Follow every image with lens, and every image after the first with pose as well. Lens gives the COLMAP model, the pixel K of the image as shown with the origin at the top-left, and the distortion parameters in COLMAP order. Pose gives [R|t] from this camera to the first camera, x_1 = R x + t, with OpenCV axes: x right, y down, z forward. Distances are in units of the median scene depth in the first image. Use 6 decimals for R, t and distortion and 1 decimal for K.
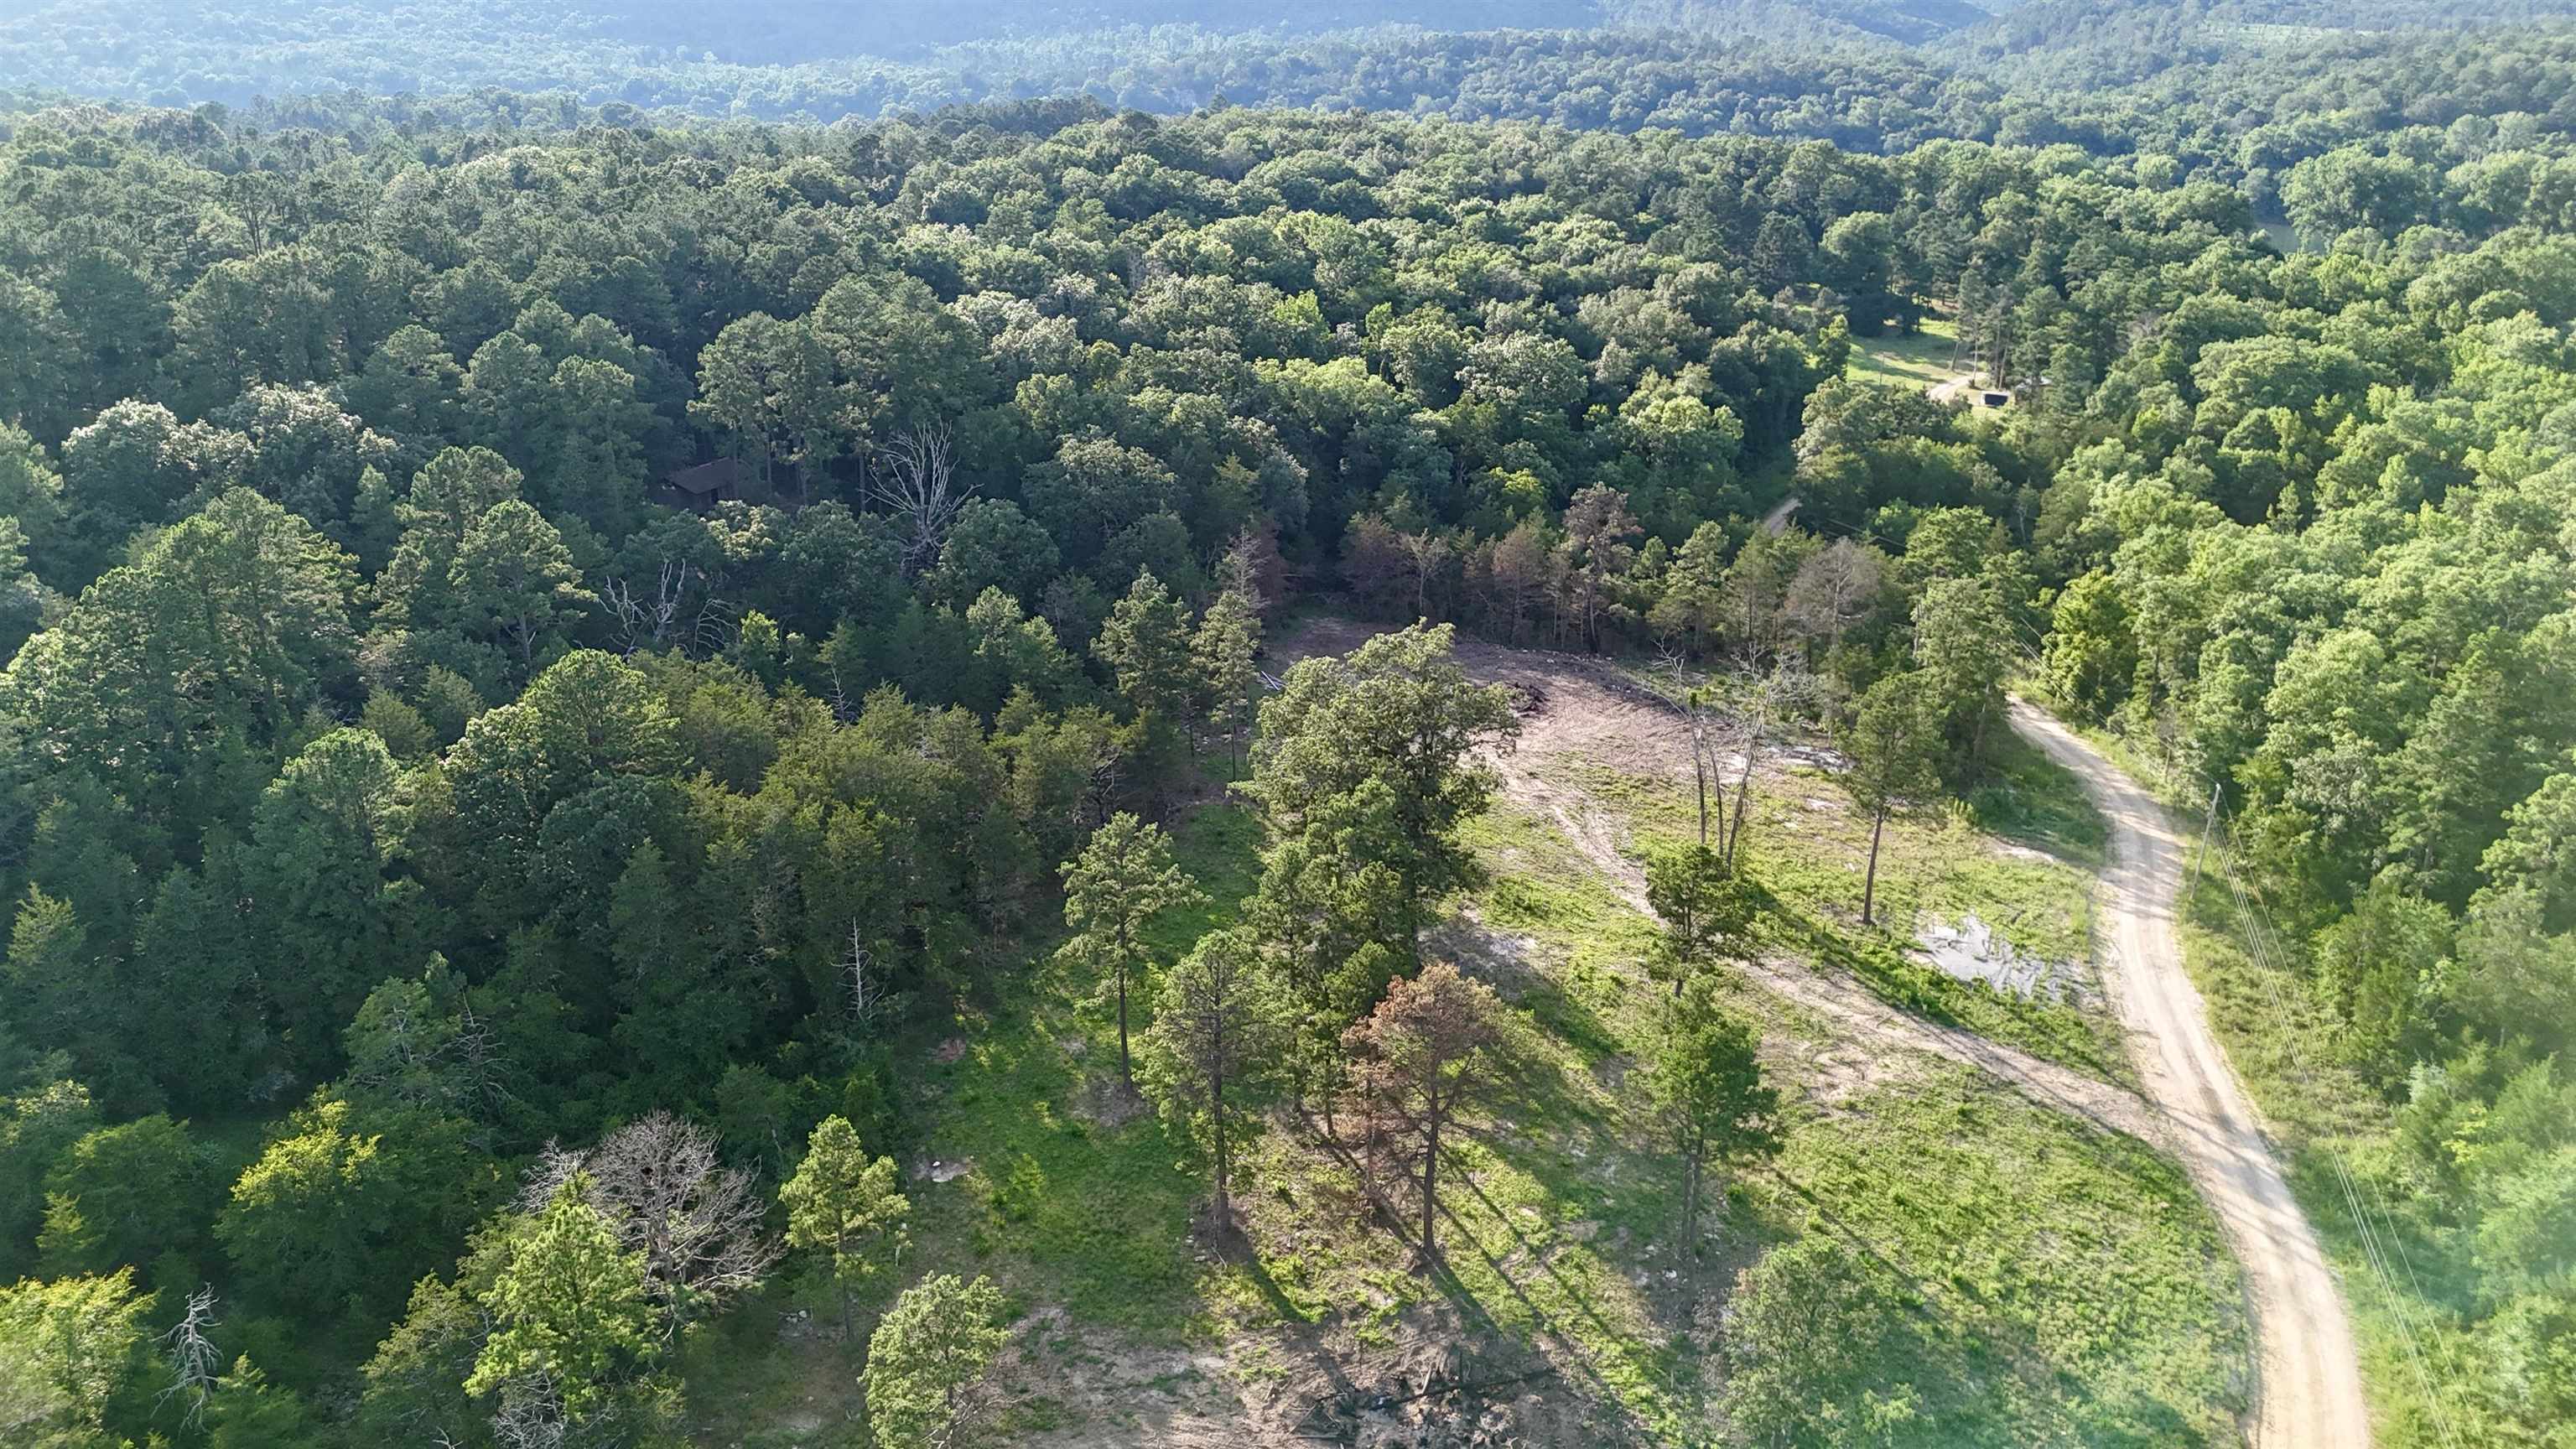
lens RADIAL K [[1887.7, 0, 1288.0], [0, 1887.7, 724.5], [0, 0, 1]] dist [0.083096, -0.079687]
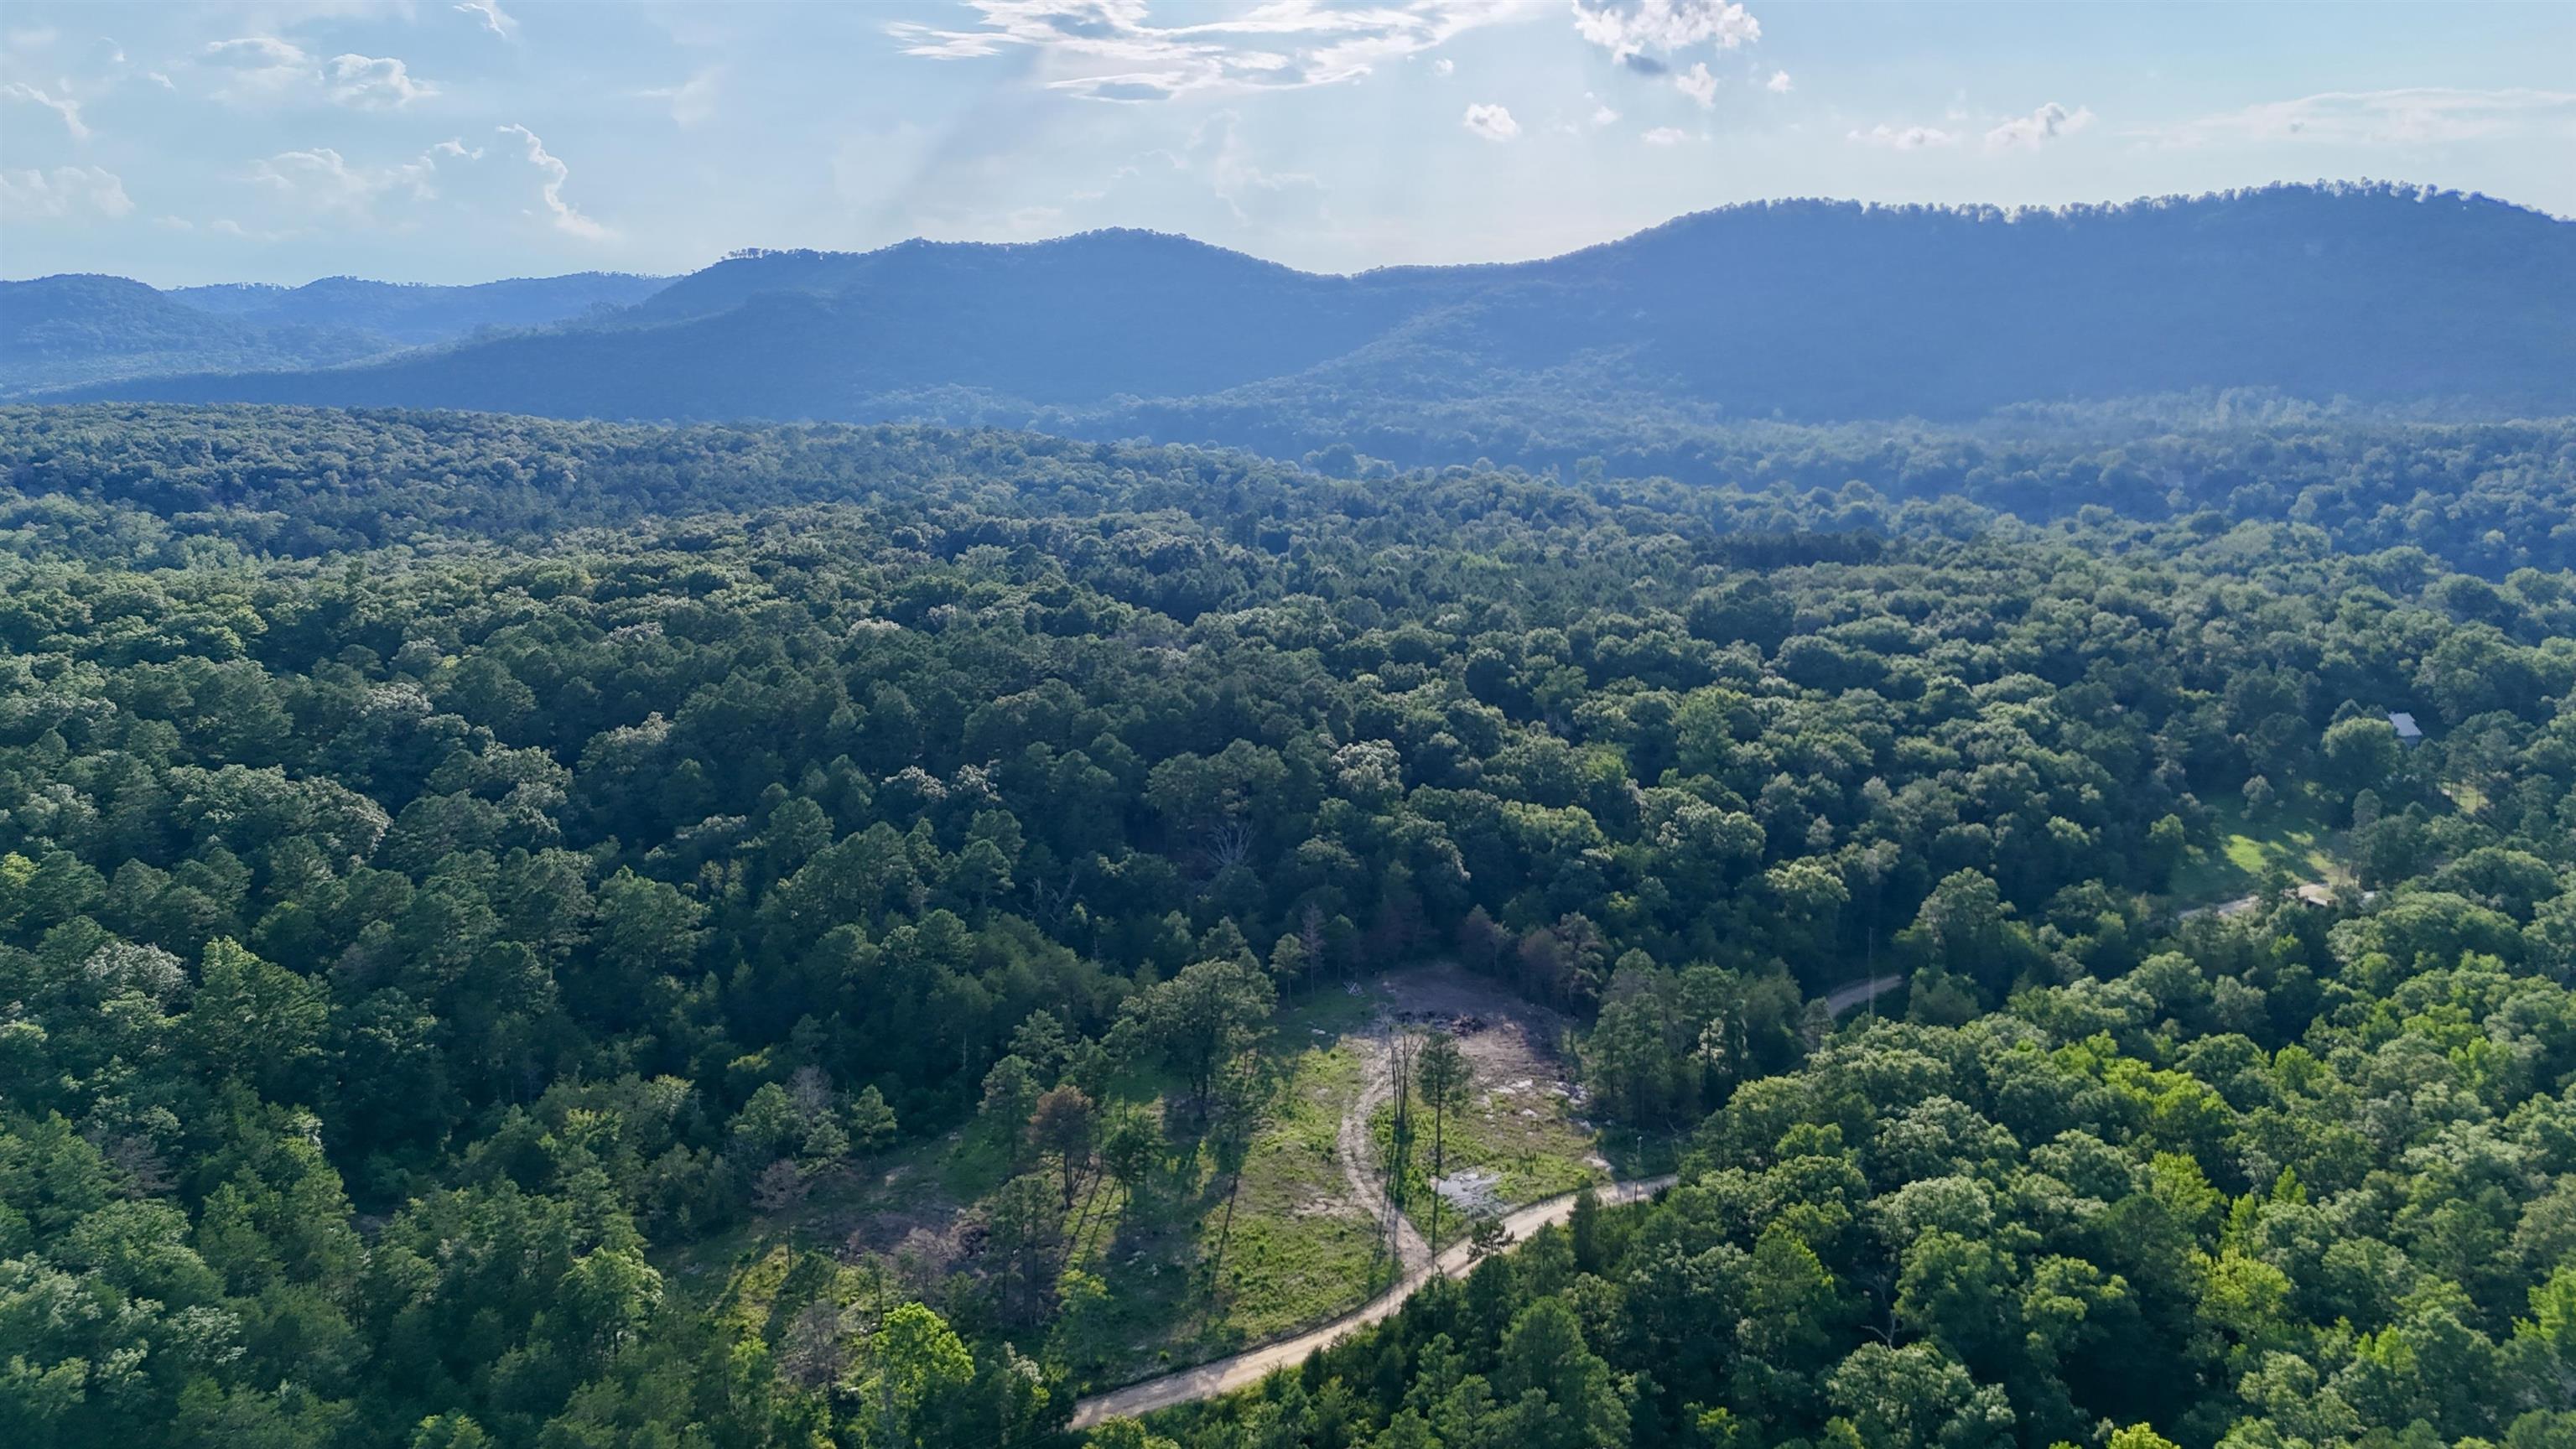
lens RADIAL K [[1887.7, 0, 1288.0], [0, 1887.7, 724.5], [0, 0, 1]] dist [0.083096, -0.079687]
pose [[0.821545, 0.119842, -0.557406, 1.333213], [-0.198534, 0.976603, -0.082644, -0.154978], [0.534461, 0.178560, 0.826116, -0.835116]]
